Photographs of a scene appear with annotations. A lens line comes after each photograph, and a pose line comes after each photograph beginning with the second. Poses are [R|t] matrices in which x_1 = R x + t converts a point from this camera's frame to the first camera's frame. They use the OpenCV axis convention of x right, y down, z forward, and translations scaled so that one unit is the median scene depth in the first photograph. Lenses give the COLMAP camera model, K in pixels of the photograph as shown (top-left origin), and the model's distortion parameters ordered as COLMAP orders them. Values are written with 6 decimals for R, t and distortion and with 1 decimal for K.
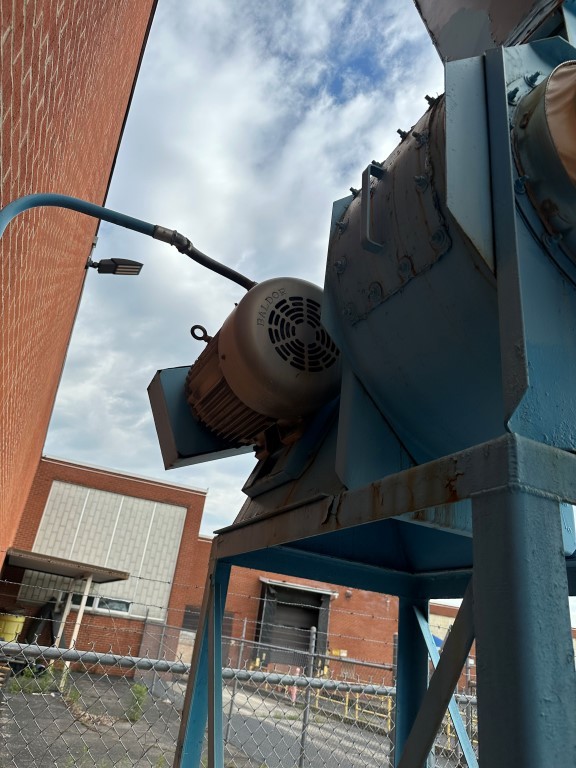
lens RADIAL K [[540.1, 0, 289.9], [0, 540.1, 393.1], [0, 0, 1]] dist [0.075948, -0.142210]
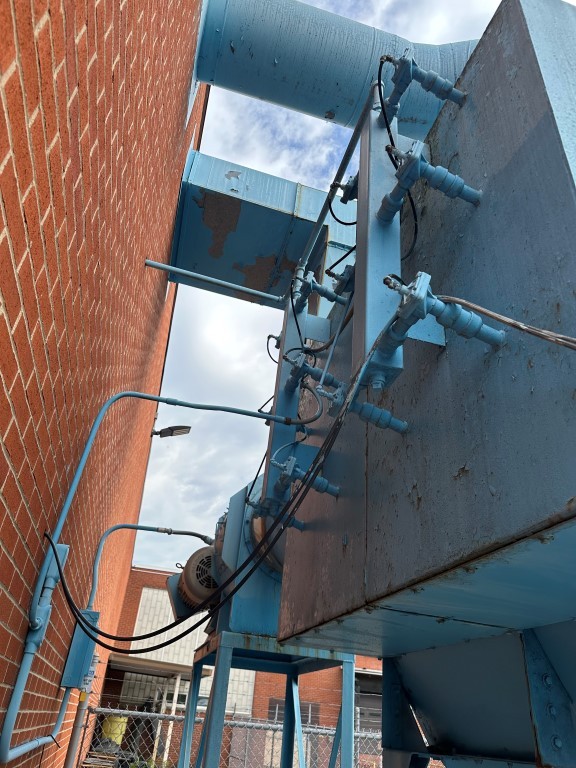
lens RADIAL K [[540.1, 0, 289.9], [0, 540.1, 393.1], [0, 0, 1]] dist [0.075948, -0.142210]
pose [[0.983680, -0.128512, -0.125934, 0.070936], [0.109822, 0.983238, -0.145539, -0.044889], [0.142526, 0.129333, 0.981305, -0.139506]]
